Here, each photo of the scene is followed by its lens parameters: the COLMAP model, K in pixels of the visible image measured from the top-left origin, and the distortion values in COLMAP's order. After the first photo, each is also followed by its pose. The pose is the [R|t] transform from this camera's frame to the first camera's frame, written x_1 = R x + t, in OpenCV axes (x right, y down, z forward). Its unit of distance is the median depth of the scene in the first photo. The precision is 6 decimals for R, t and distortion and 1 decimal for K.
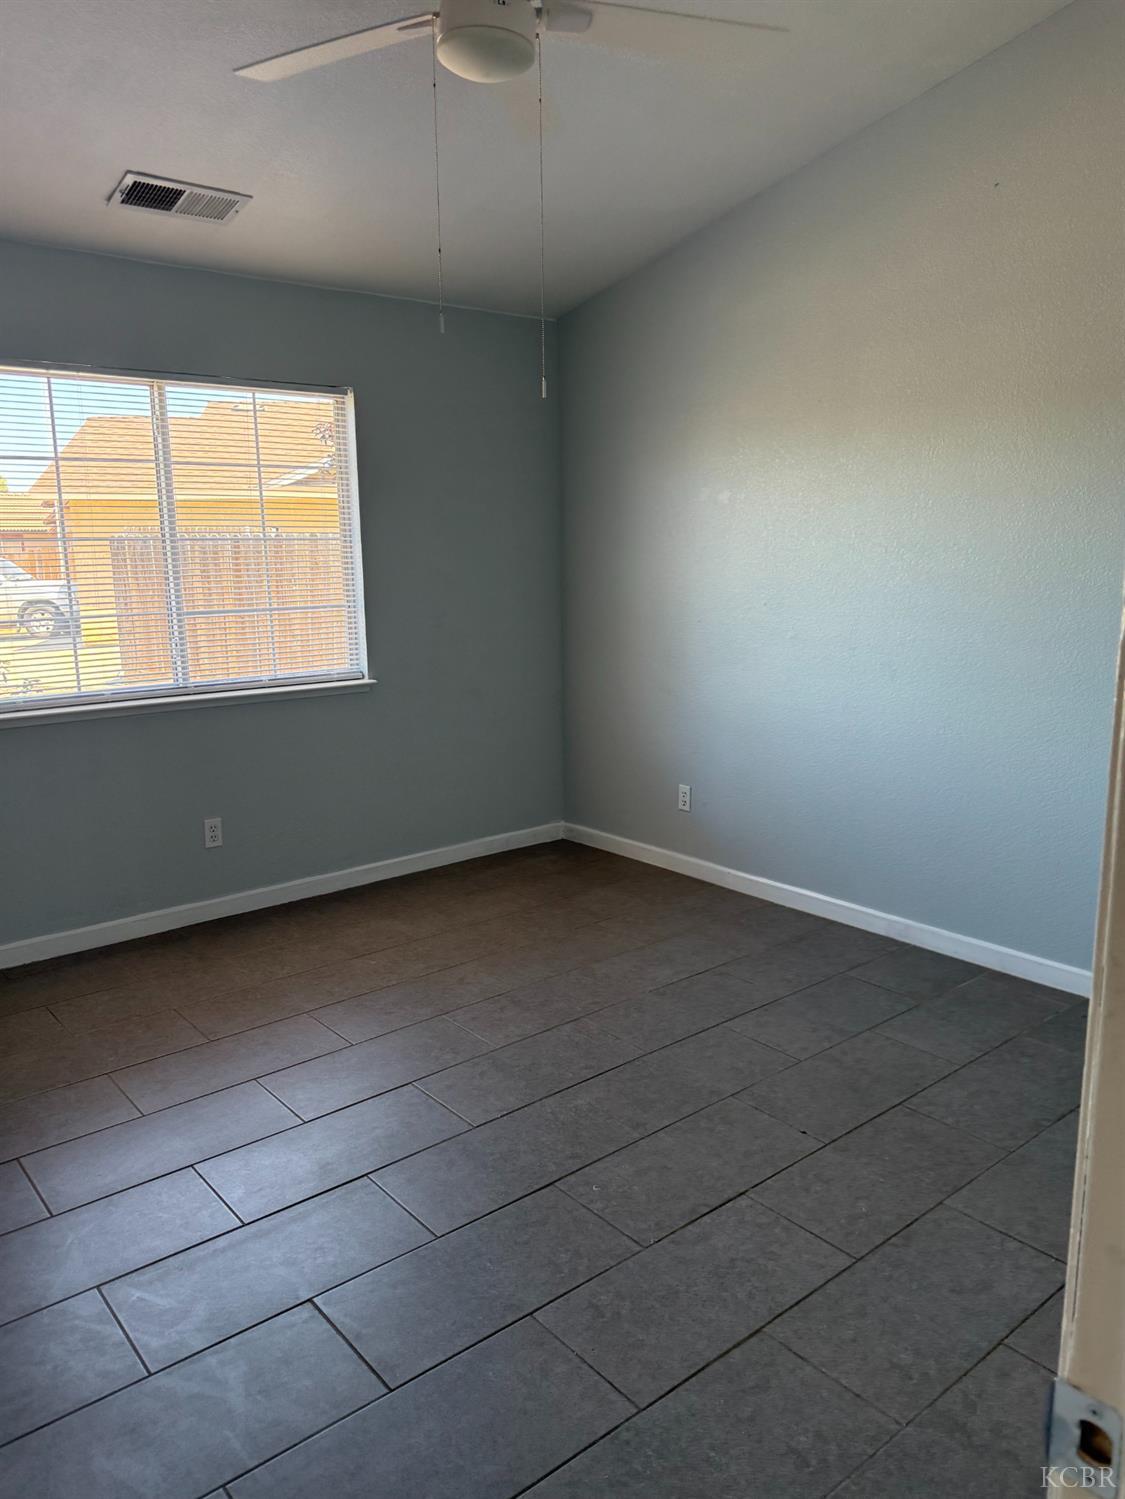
lens RADIAL K [[1048.3, 0, 562.5], [0, 1048.3, 749.5], [0, 0, 1]] dist [0.078355, -0.087239]
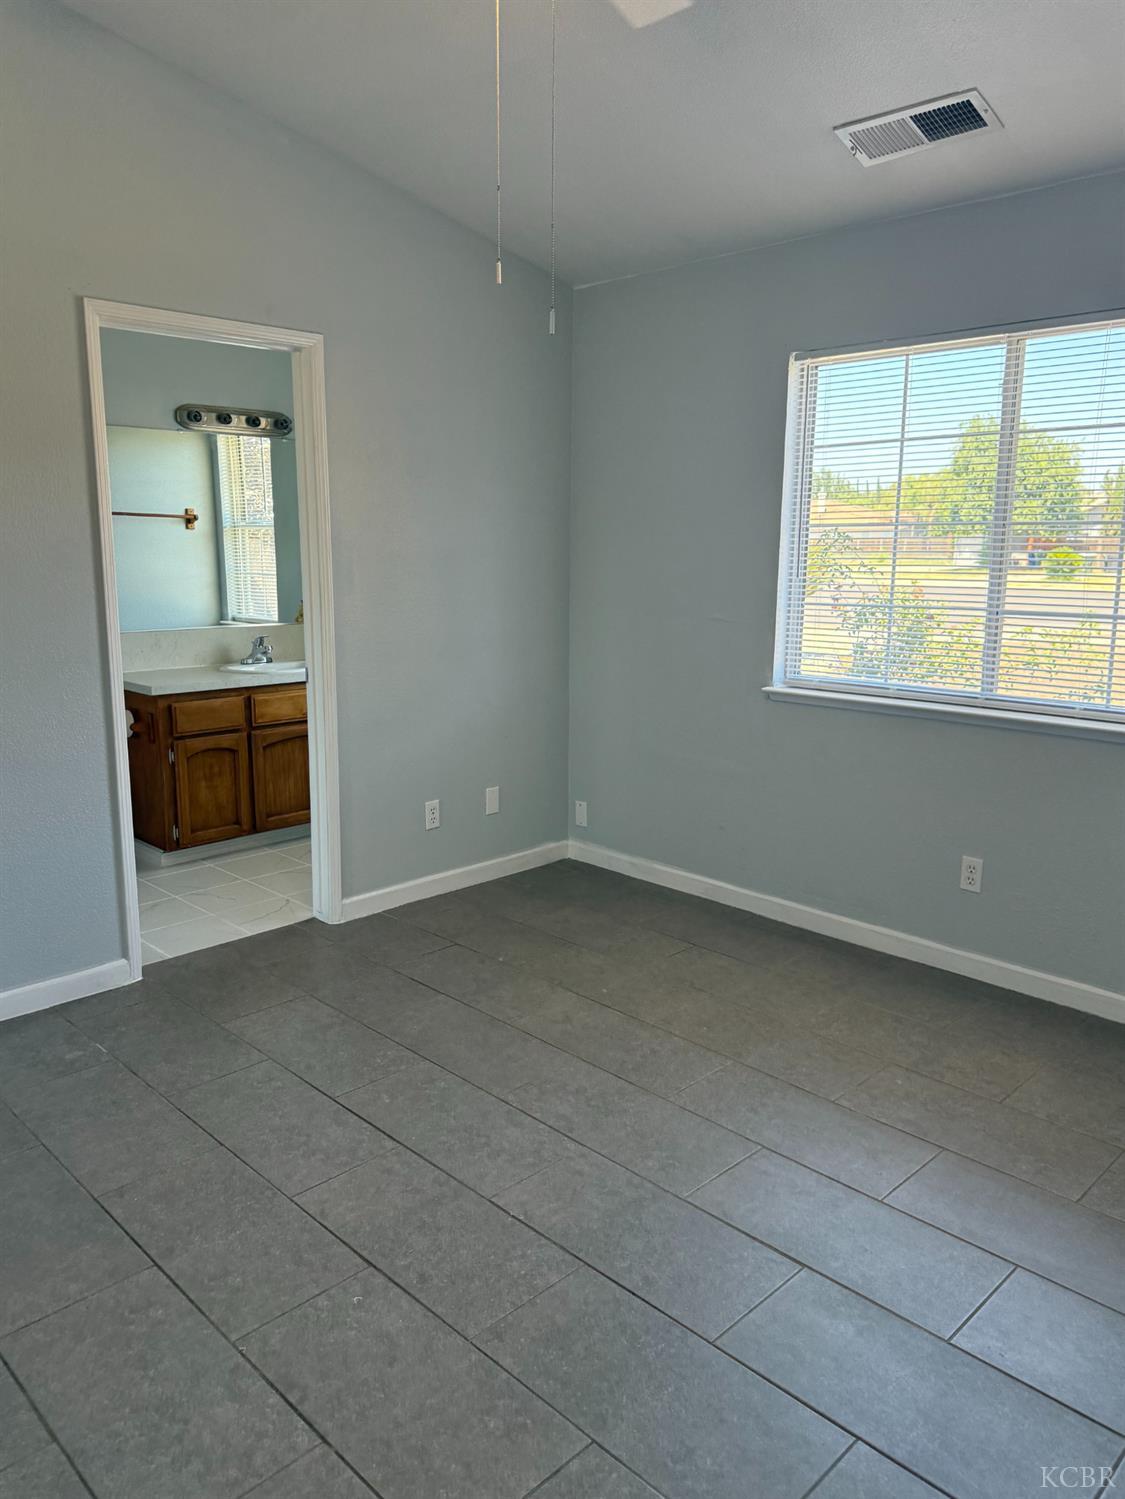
lens RADIAL K [[1090.1, 0, 562.5], [0, 1090.1, 749.5], [0, 0, 1]] dist [0.016548, 0.002787]
pose [[0.110572, 0.209263, -0.971588, 0.514743], [-0.196713, 0.962851, 0.184994, -0.127815], [0.974206, 0.170669, 0.147629, 0.612891]]
